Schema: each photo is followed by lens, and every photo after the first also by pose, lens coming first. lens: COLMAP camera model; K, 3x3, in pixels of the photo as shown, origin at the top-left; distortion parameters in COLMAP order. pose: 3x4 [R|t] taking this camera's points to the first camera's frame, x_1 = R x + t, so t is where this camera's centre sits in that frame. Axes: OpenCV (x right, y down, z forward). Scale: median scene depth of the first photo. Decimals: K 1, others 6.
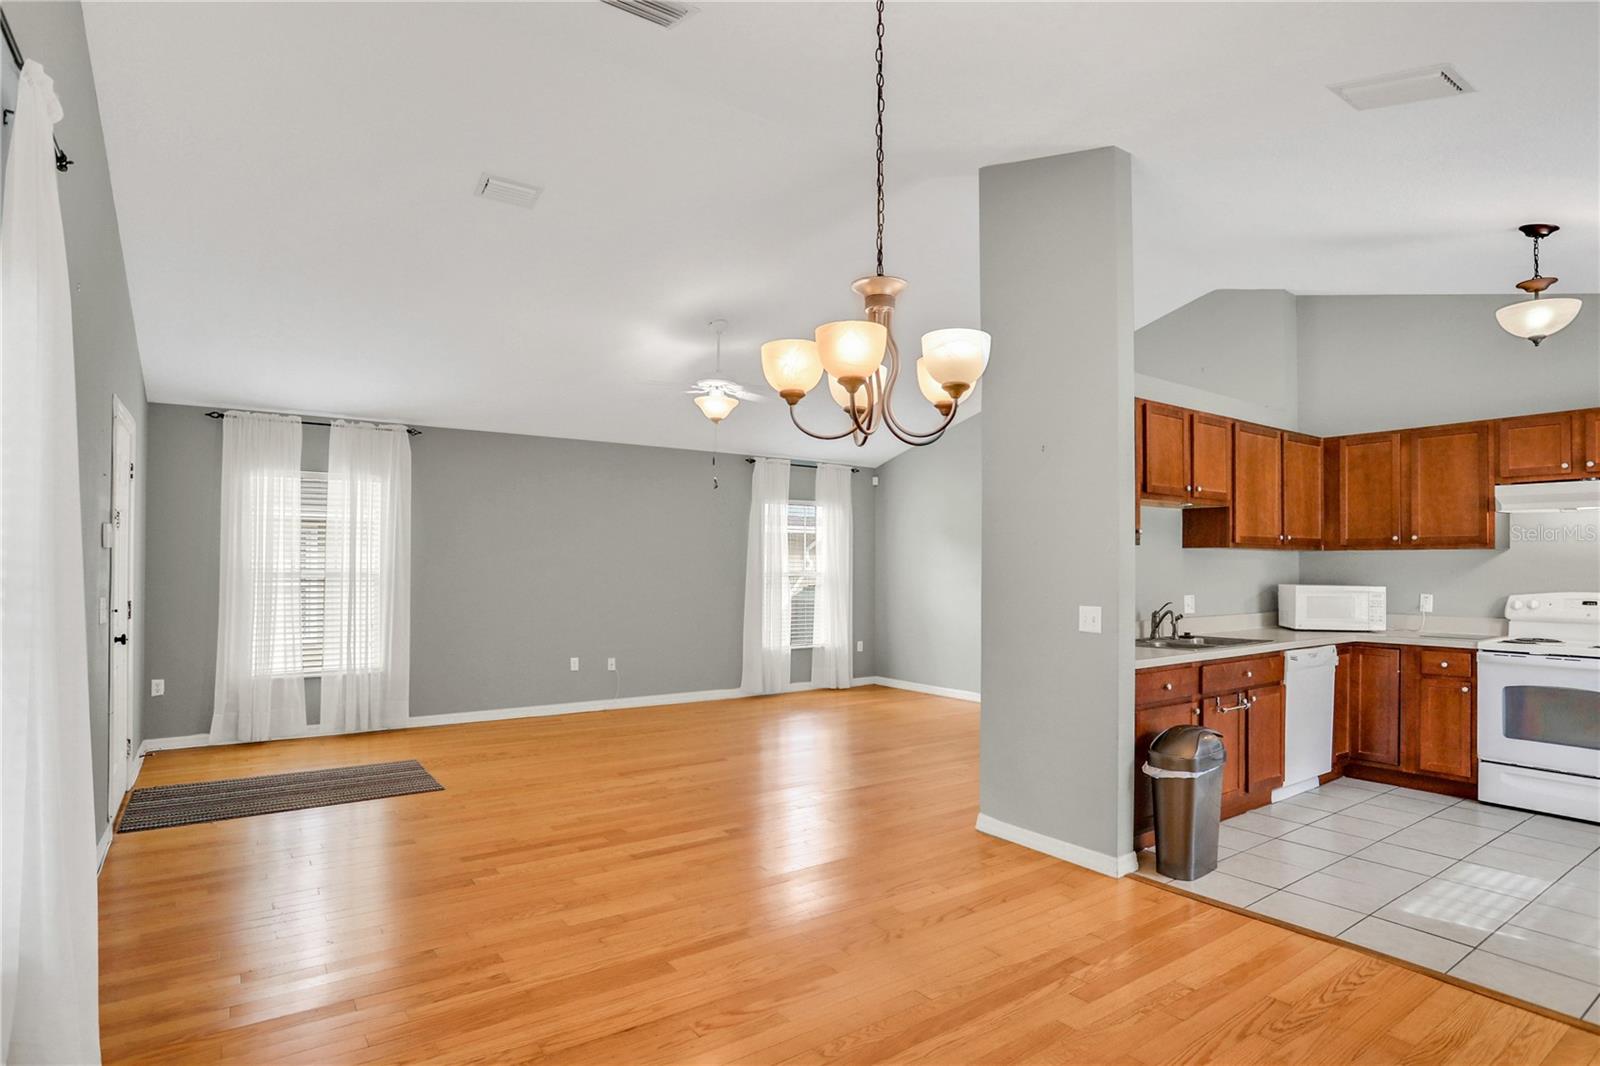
lens RADIAL K [[849.6, 0, 831.3], [0, 849.6, 551.0], [0, 0, 1]] dist [-0.082265, 0.042810]
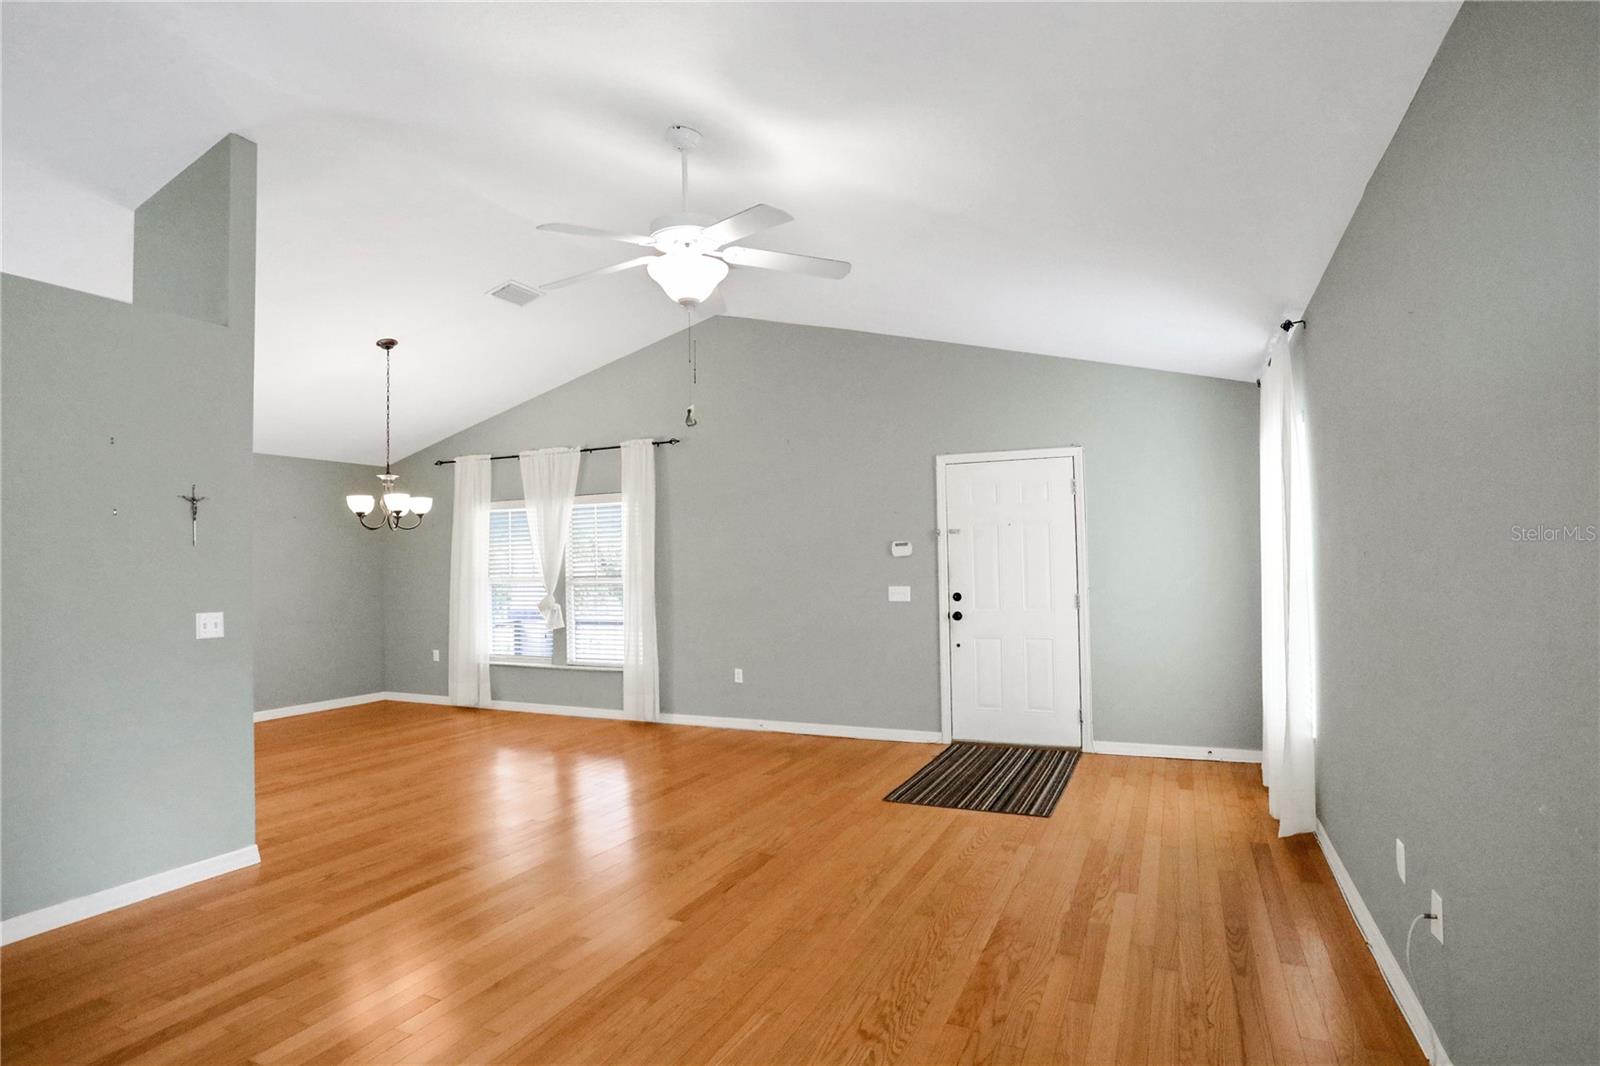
lens RADIAL K [[832.3, 0, 816.4], [0, 832.3, 564.5], [0, 0, 1]] dist [-0.036591, 0.001039]
pose [[-0.862775, 0.010209, -0.505485, 0.068108], [0.023139, 0.999546, -0.019307, 0.024336], [0.505059, -0.028354, -0.862619, 1.408713]]
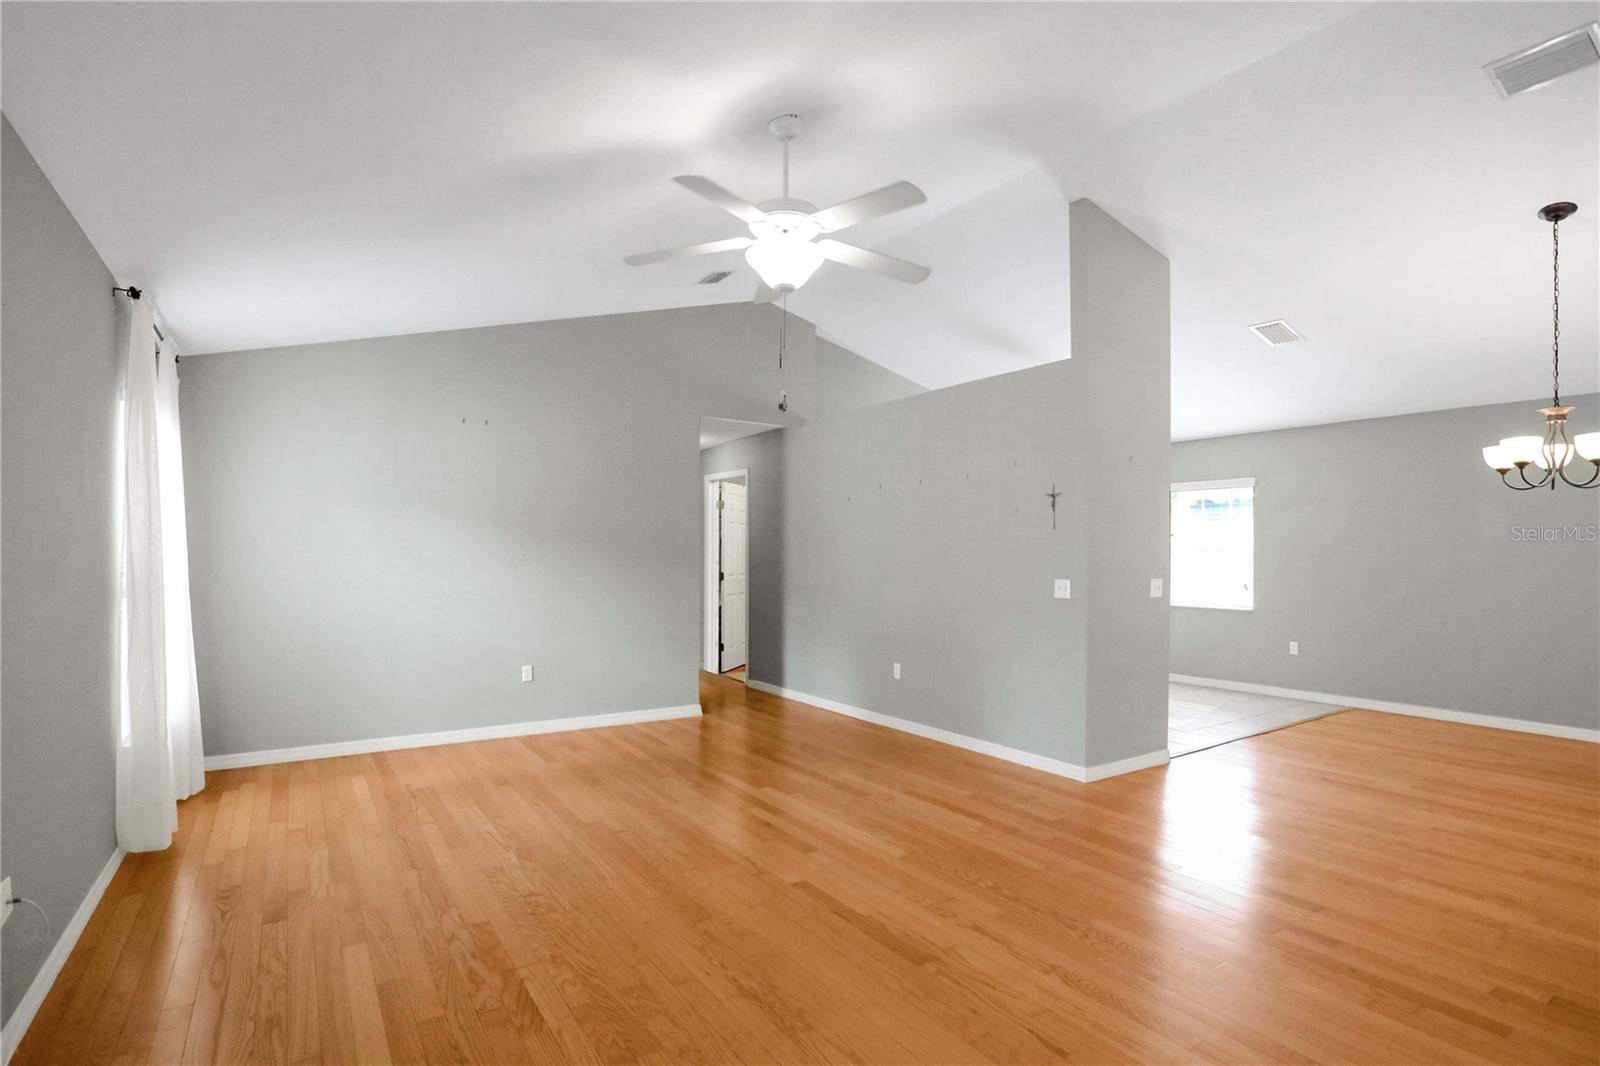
lens RADIAL K [[796.8, 0, 793.6], [0, 796.8, 578.1], [0, 0, 1]] dist [-0.039271, 0.000073]
pose [[0.058060, -0.032519, 0.997783, -0.616937], [-0.020751, 0.999214, 0.033773, 0.016199], [-0.998097, -0.022666, 0.057339, 0.901314]]
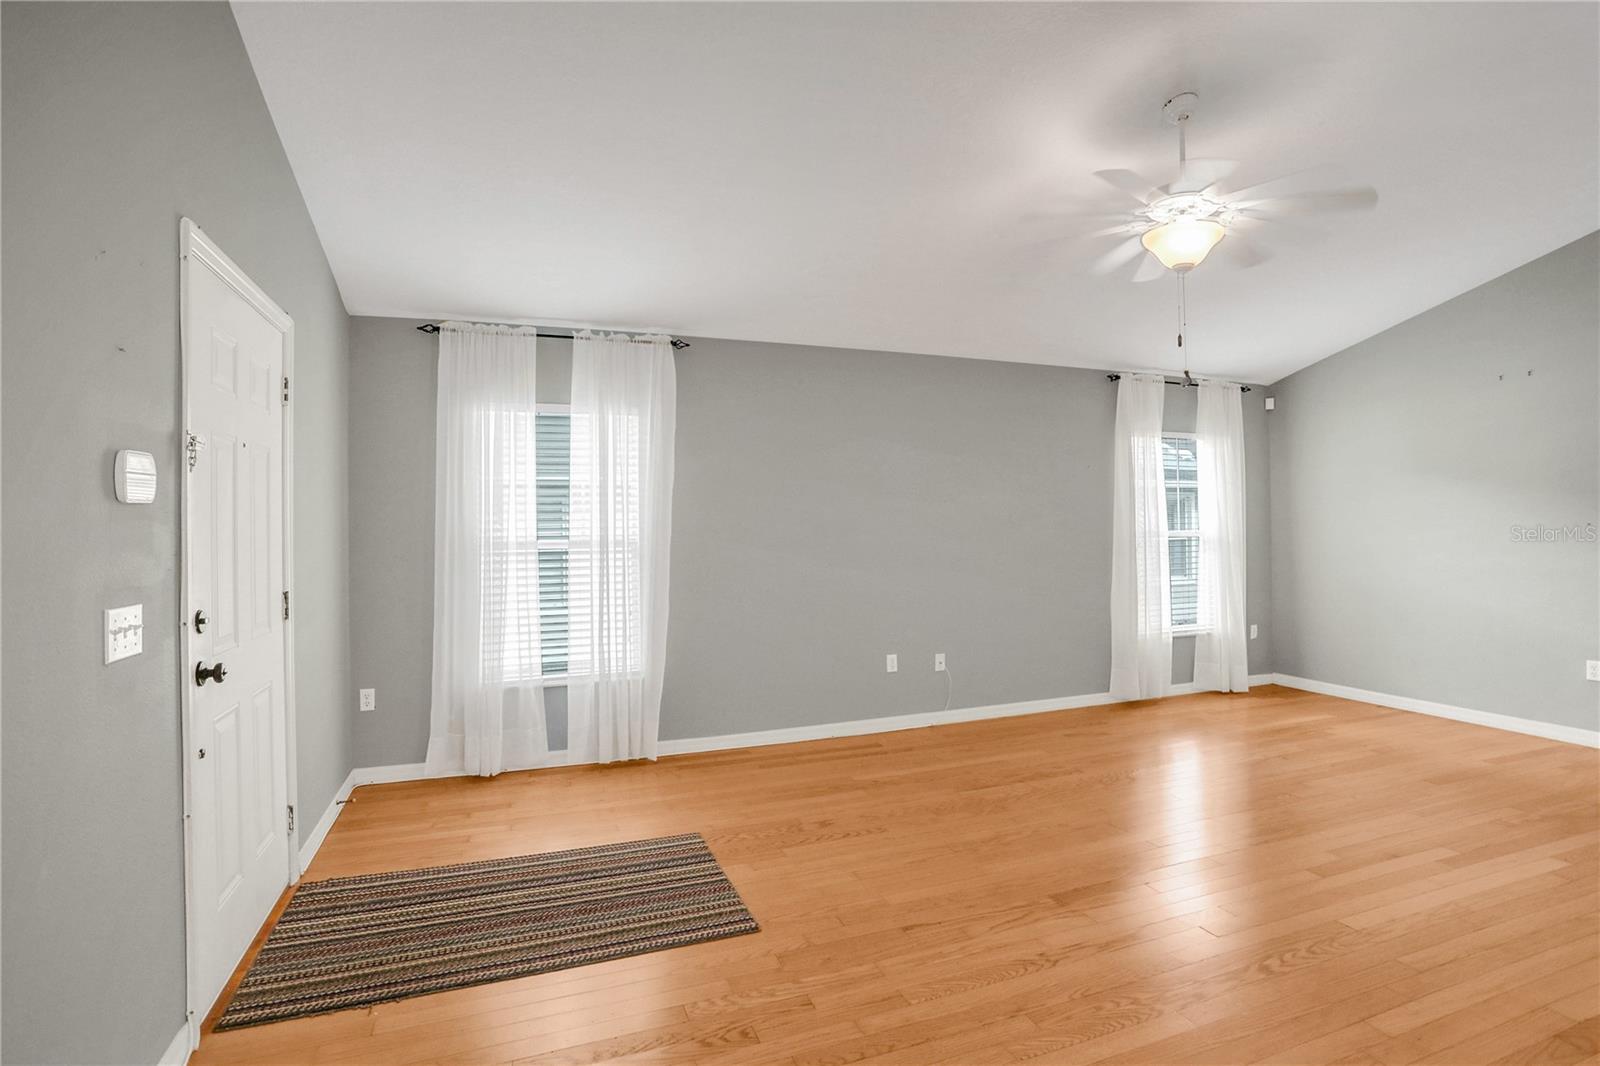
lens RADIAL K [[784.7, 0, 828.7], [0, 784.7, 512.2], [0, 0, 1]] dist [-0.064328, 0.000553]
pose [[0.968551, -0.018528, -0.248125, -0.223264], [0.018767, 0.999823, -0.001400, 0.005932], [0.248107, -0.003301, 0.968727, 0.399137]]
